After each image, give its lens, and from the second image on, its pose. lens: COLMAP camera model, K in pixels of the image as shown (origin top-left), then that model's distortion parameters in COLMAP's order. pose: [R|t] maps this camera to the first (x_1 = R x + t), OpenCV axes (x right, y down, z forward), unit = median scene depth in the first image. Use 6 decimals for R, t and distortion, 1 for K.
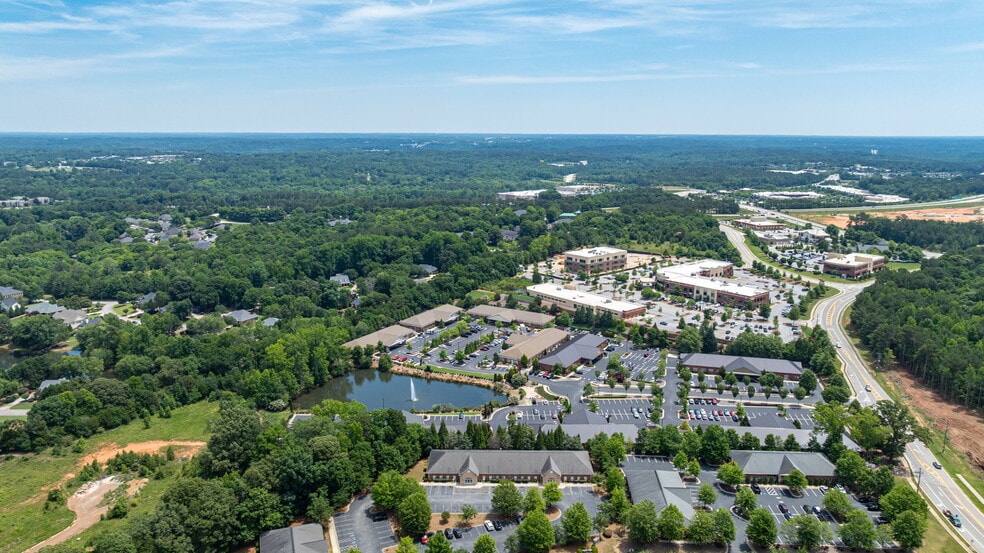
lens RADIAL K [[690.0, 0, 493.1], [0, 690.0, 281.8], [0, 0, 1]] dist [-0.037150, 0.039325]
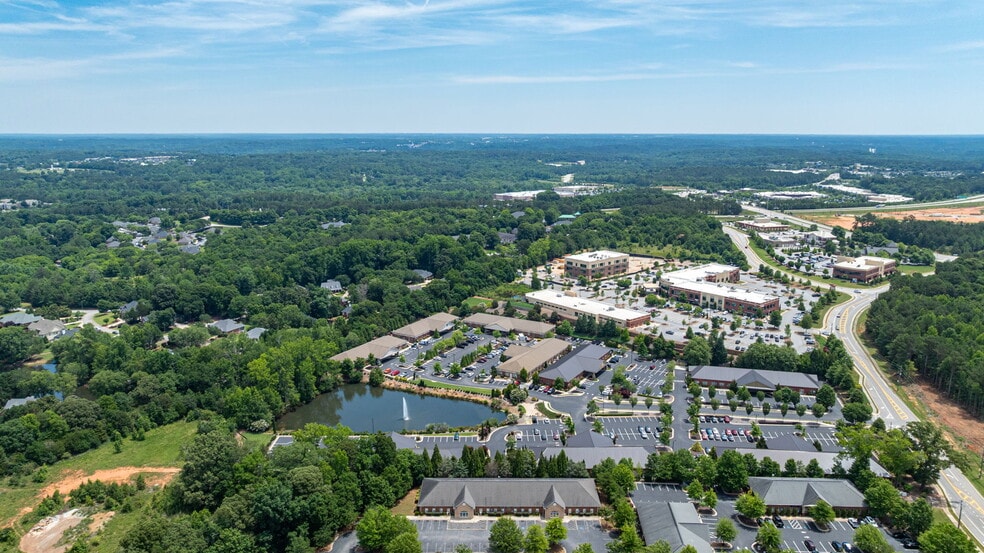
lens RADIAL K [[690.0, 0, 492.9], [0, 690.0, 283.2], [0, 0, 1]] dist [-0.037150, 0.039325]
pose [[0.999988, -0.003881, 0.003050, 0.000681], [0.003875, 0.999990, 0.002091, -0.012007], [-0.003058, -0.002079, 0.999993, 0.054318]]
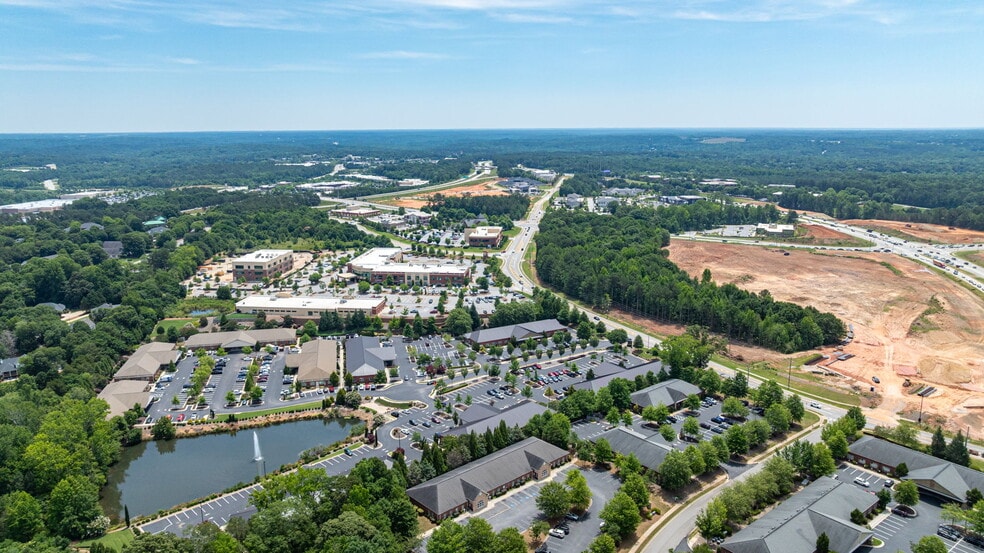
lens RADIAL K [[690.0, 0, 496.6], [0, 690.0, 274.7], [0, 0, 1]] dist [-0.037150, 0.039325]
pose [[0.732271, -0.150745, 0.664120, -0.352614], [0.154115, 0.986576, 0.054008, -0.031084], [-0.663346, 0.062803, 0.745673, 0.187298]]
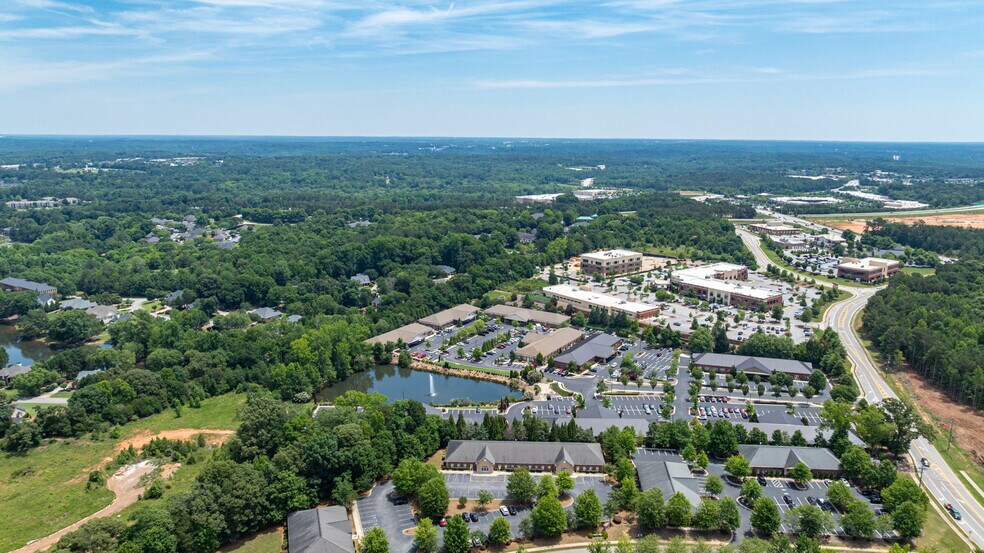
lens RADIAL K [[690.0, 0, 493.4], [0, 690.0, 281.5], [0, 0, 1]] dist [-0.037150, 0.039325]
pose [[0.999669, 0.008943, -0.024125, -0.000103], [-0.009091, 0.999940, -0.006039, 0.006345], [0.024070, 0.006257, 0.999691, -0.028780]]
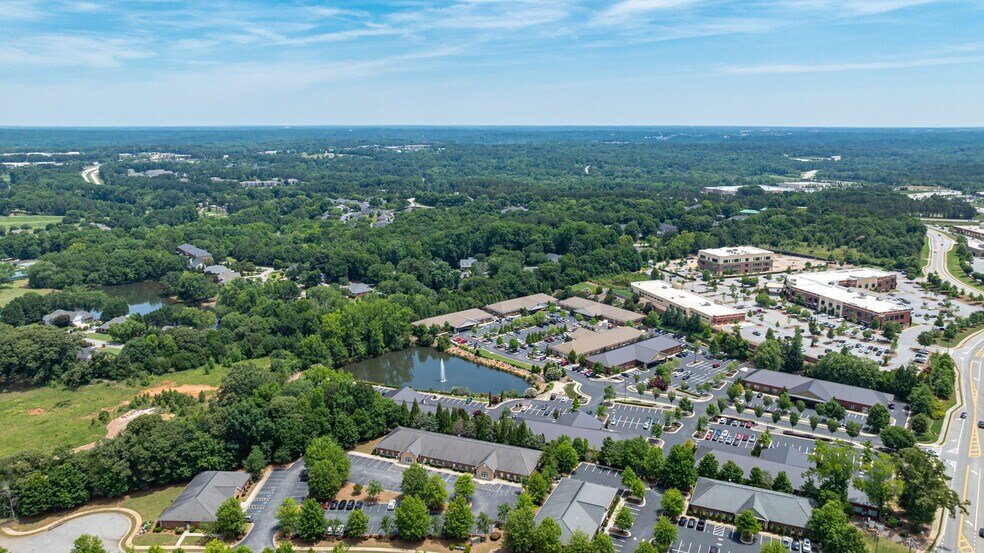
lens RADIAL K [[690.0, 0, 494.5], [0, 690.0, 277.4], [0, 0, 1]] dist [-0.037150, 0.039325]
pose [[0.936095, 0.073172, -0.344053, 0.254044], [-0.071898, 0.997276, 0.016478, -0.001995], [0.344321, 0.009312, 0.938806, 0.060066]]
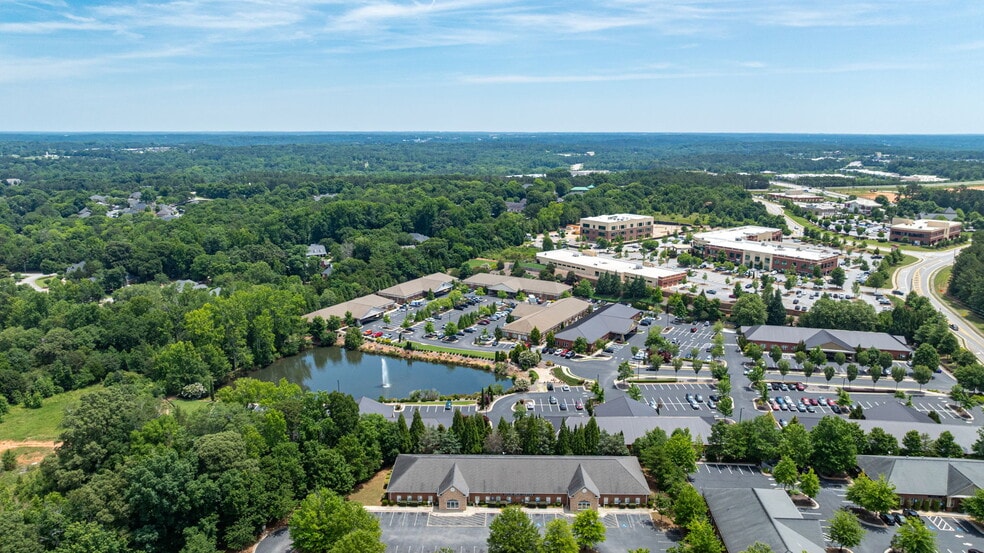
lens RADIAL K [[690.0, 0, 491.6], [0, 690.0, 287.6], [0, 0, 1]] dist [-0.037150, 0.039325]
pose [[0.999962, -0.000525, -0.008649, 0.003417], [0.000600, 0.999963, 0.008572, 0.053062], [0.008644, -0.008577, 0.999926, 0.230969]]
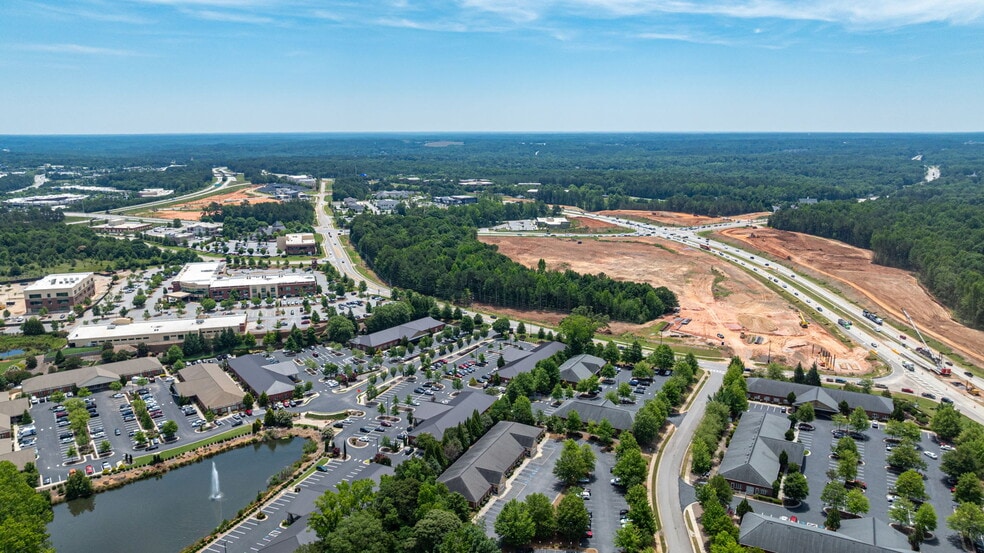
lens RADIAL K [[690.0, 0, 494.1], [0, 690.0, 267.9], [0, 0, 1]] dist [-0.037150, 0.039325]
pose [[0.410502, -0.185361, 0.892821, -0.513409], [0.201243, 0.973395, 0.109561, -0.067401], [-0.889376, 0.134699, 0.436883, 0.345060]]
